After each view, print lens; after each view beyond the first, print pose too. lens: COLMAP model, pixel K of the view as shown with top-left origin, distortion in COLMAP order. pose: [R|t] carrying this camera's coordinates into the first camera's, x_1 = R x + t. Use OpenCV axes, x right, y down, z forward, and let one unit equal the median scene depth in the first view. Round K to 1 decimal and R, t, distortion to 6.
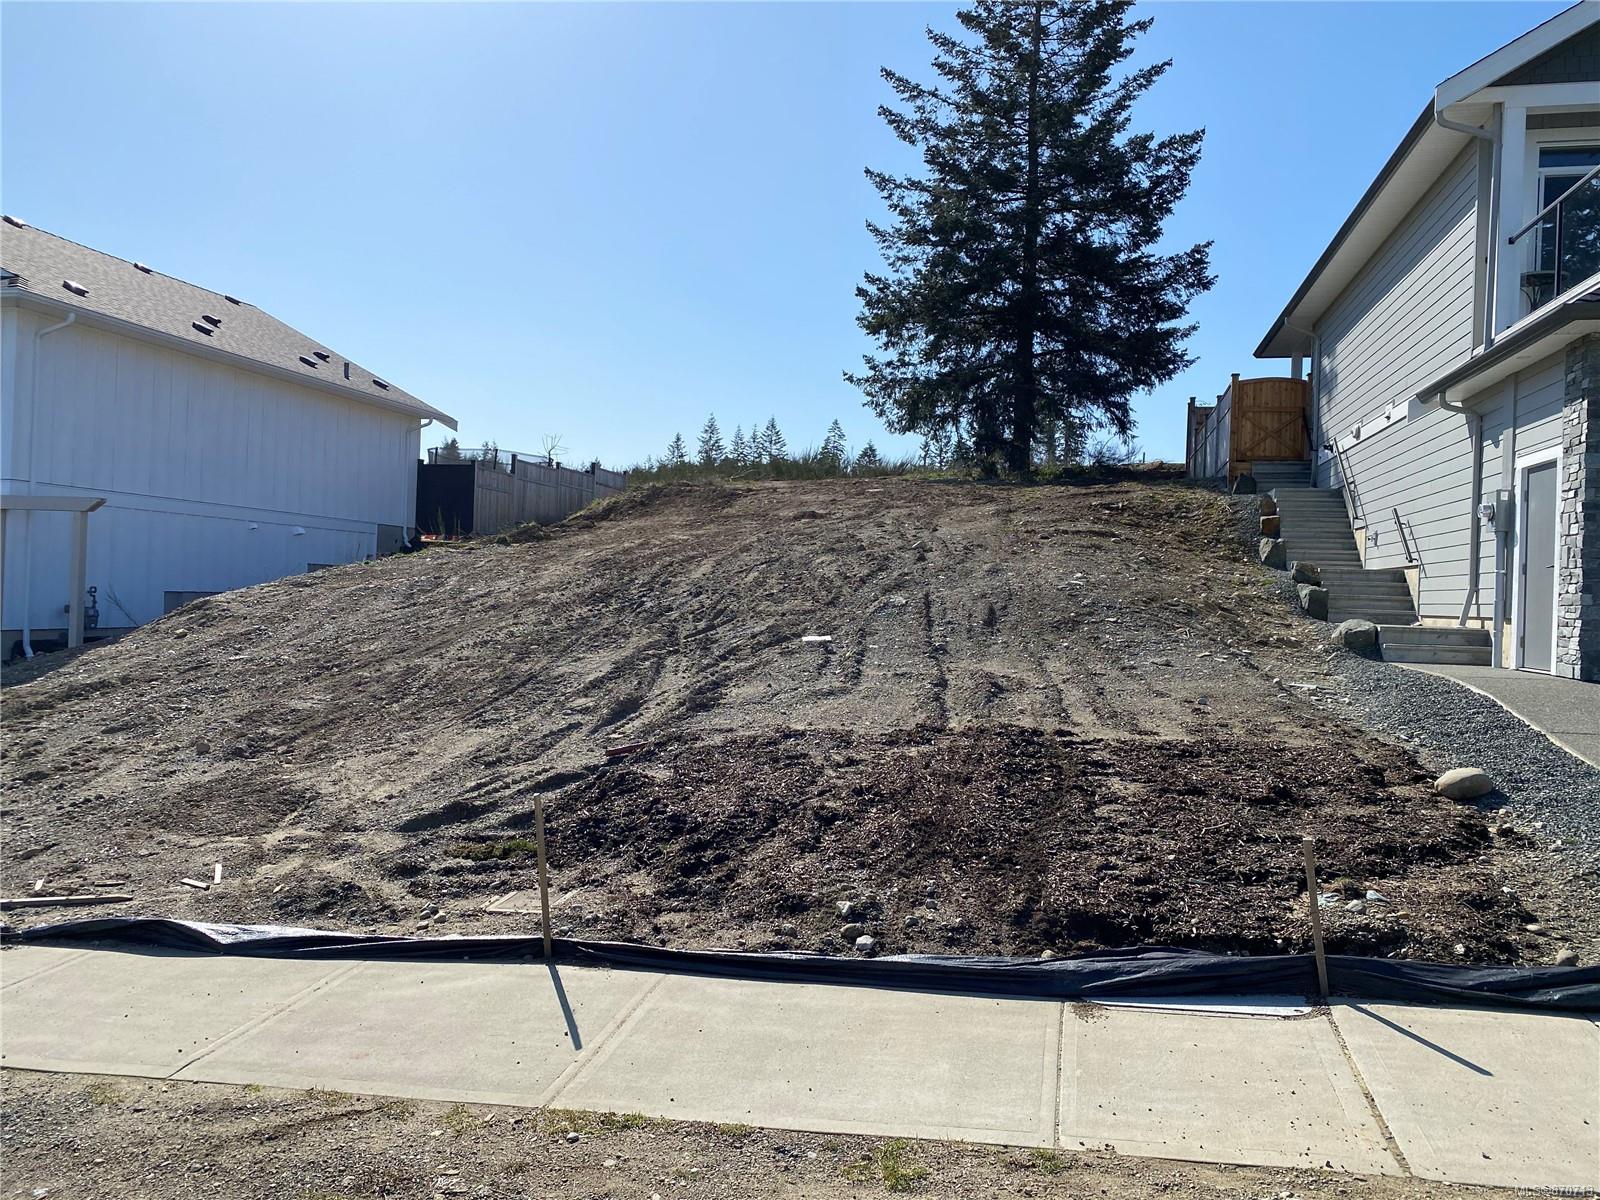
lens RADIAL K [[1249.8, 0, 800.0], [0, 1249.8, 600.0], [0, 0, 1]] dist [0.004048, 0.000705]
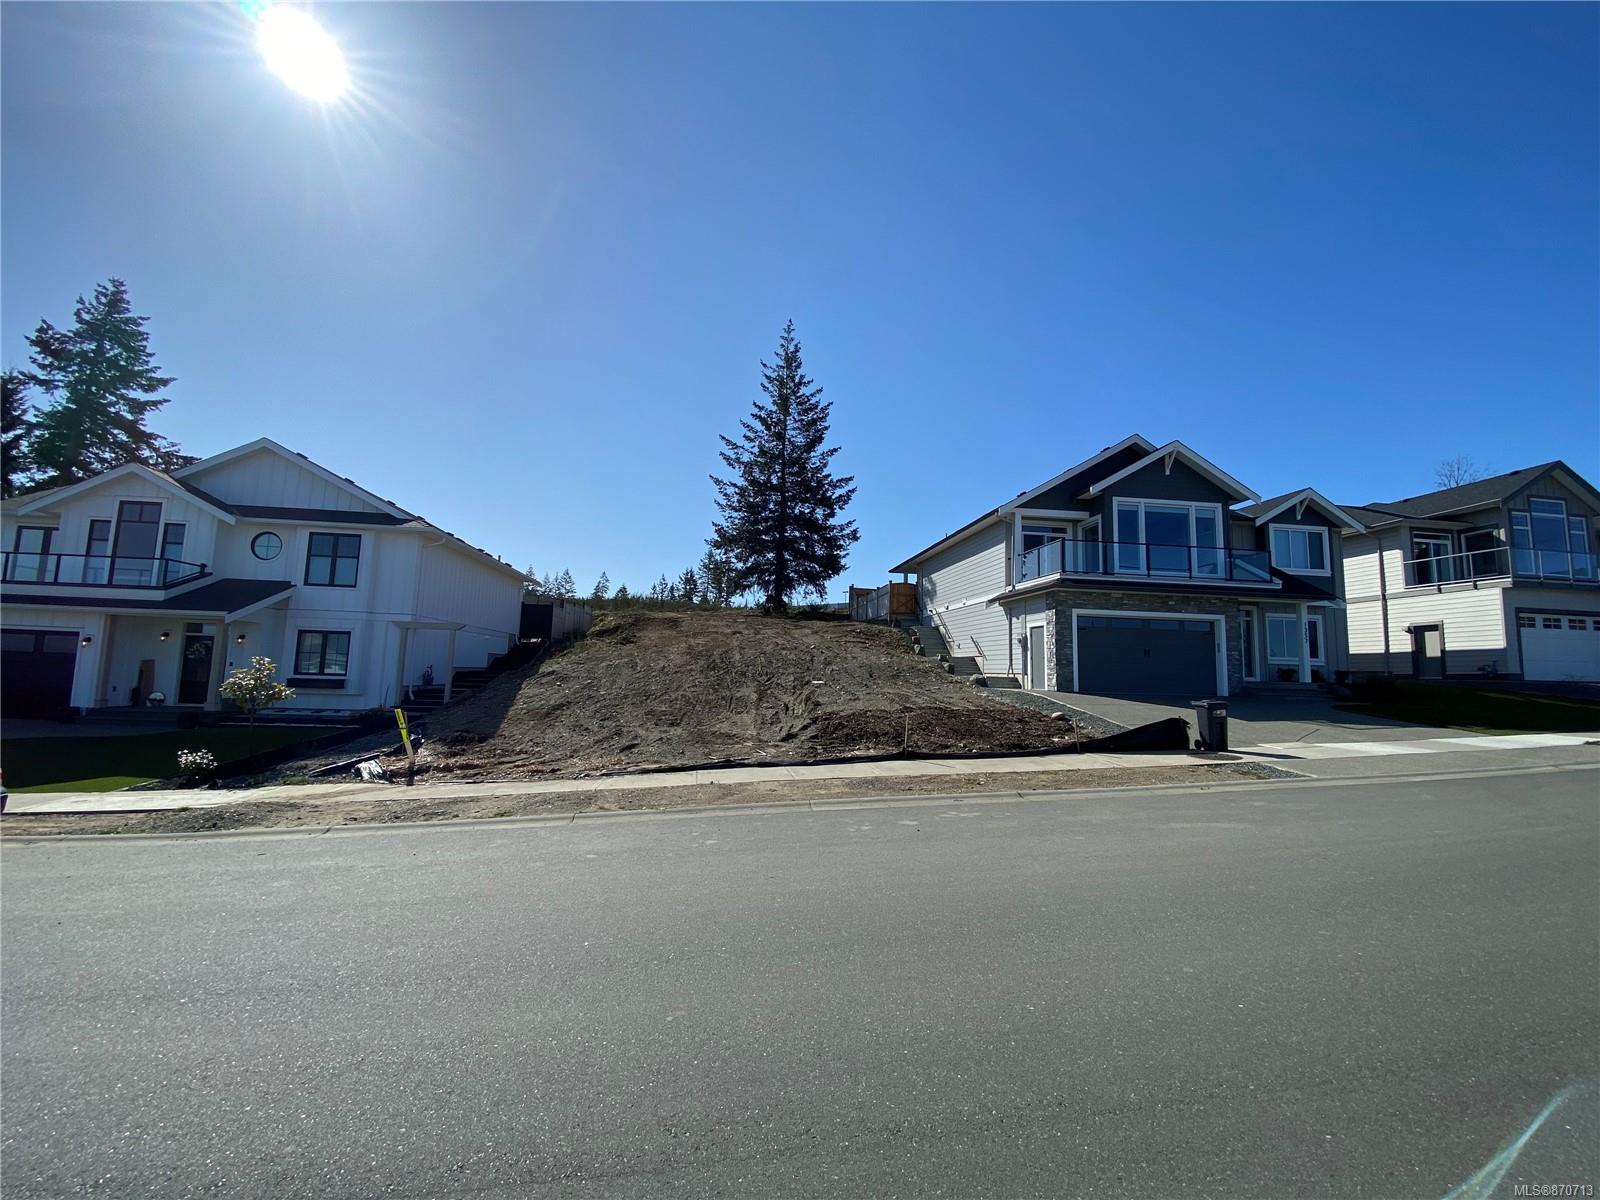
lens RADIAL K [[635.6, 0, 791.7], [0, 635.6, 608.3], [0, 0, 1]] dist [0.069223, -0.039749]
pose [[0.949742, 0.030714, 0.311523, -0.176675], [-0.001866, 0.995713, -0.092481, 0.000292], [-0.313028, 0.087252, 0.945727, -0.127401]]
